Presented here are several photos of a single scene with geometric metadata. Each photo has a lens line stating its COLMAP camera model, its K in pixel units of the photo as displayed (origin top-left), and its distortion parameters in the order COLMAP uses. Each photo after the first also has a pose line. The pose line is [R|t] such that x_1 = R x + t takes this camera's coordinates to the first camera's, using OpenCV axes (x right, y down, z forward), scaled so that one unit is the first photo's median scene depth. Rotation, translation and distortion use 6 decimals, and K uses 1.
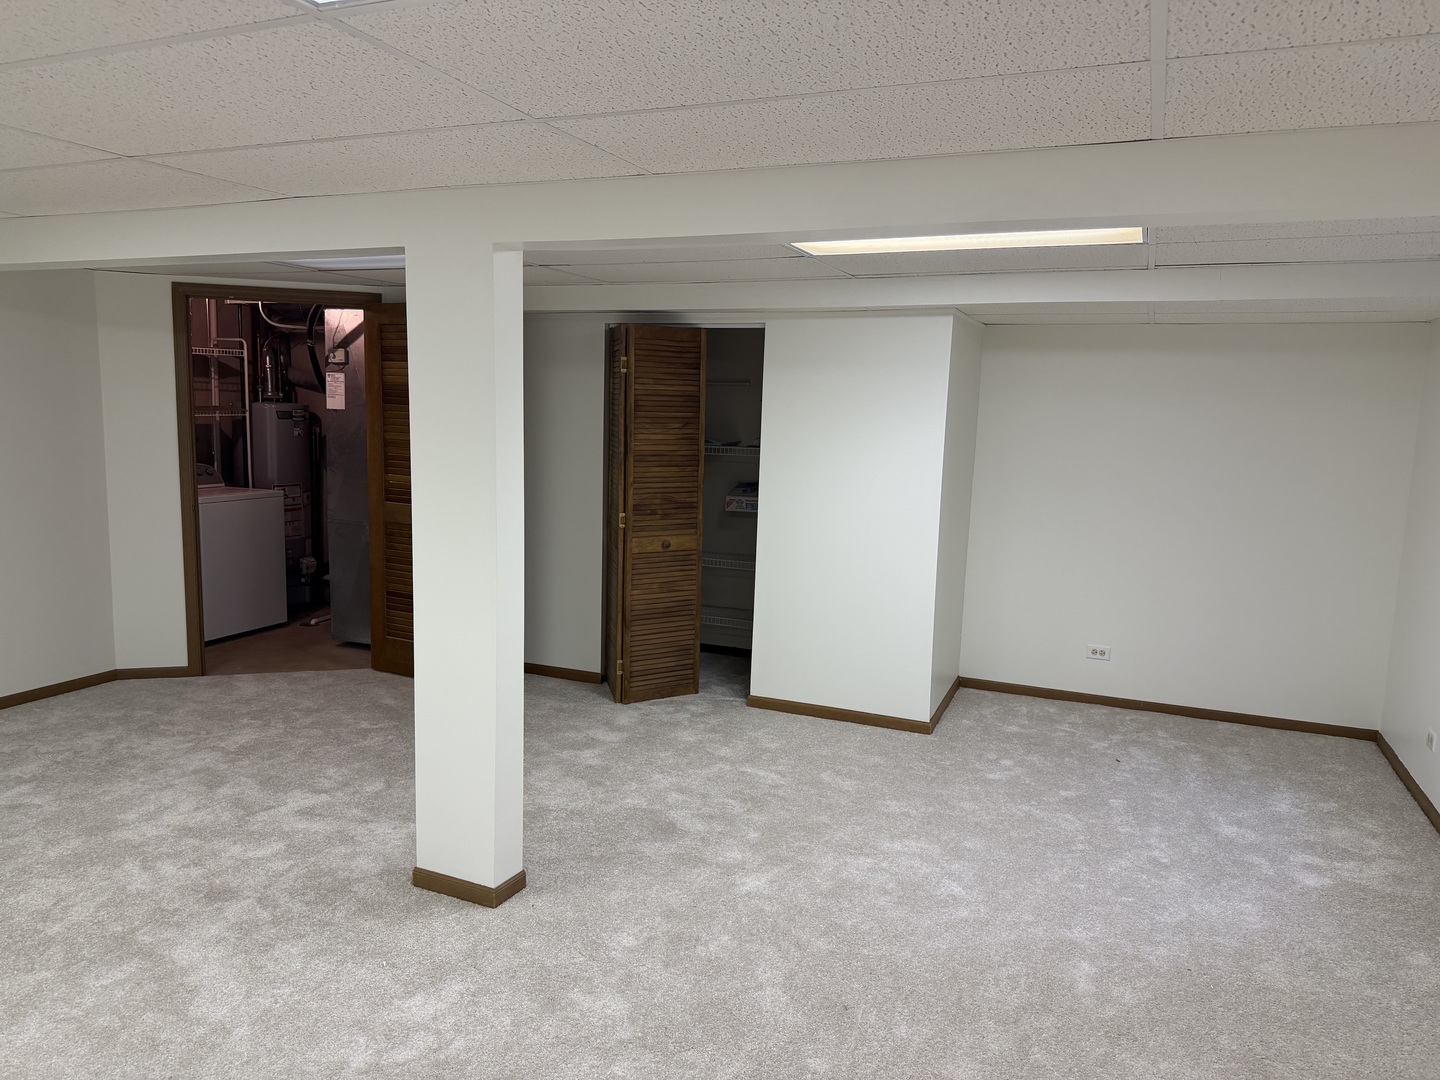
lens RADIAL K [[1009.7, 0, 716.8], [0, 1009.7, 541.8], [0, 0, 1]] dist [0.027541, -0.003984]
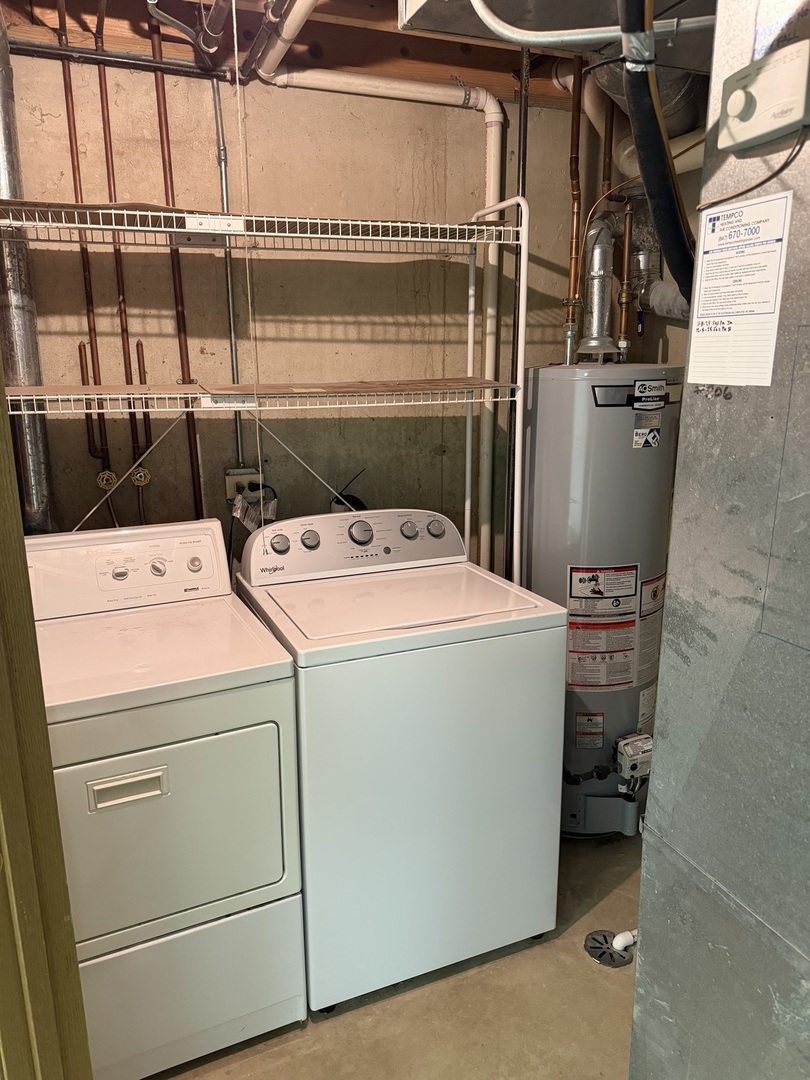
lens RADIAL K [[757.3, 0, 404.9], [0, 757.3, 542.0], [0, 0, 1]] dist [0.027541, -0.003984]
pose [[0.698123, 0.135144, -0.703107, -0.270307], [-0.067773, 0.990088, 0.123012, -0.100465], [0.712763, -0.038226, 0.700363, 0.740871]]
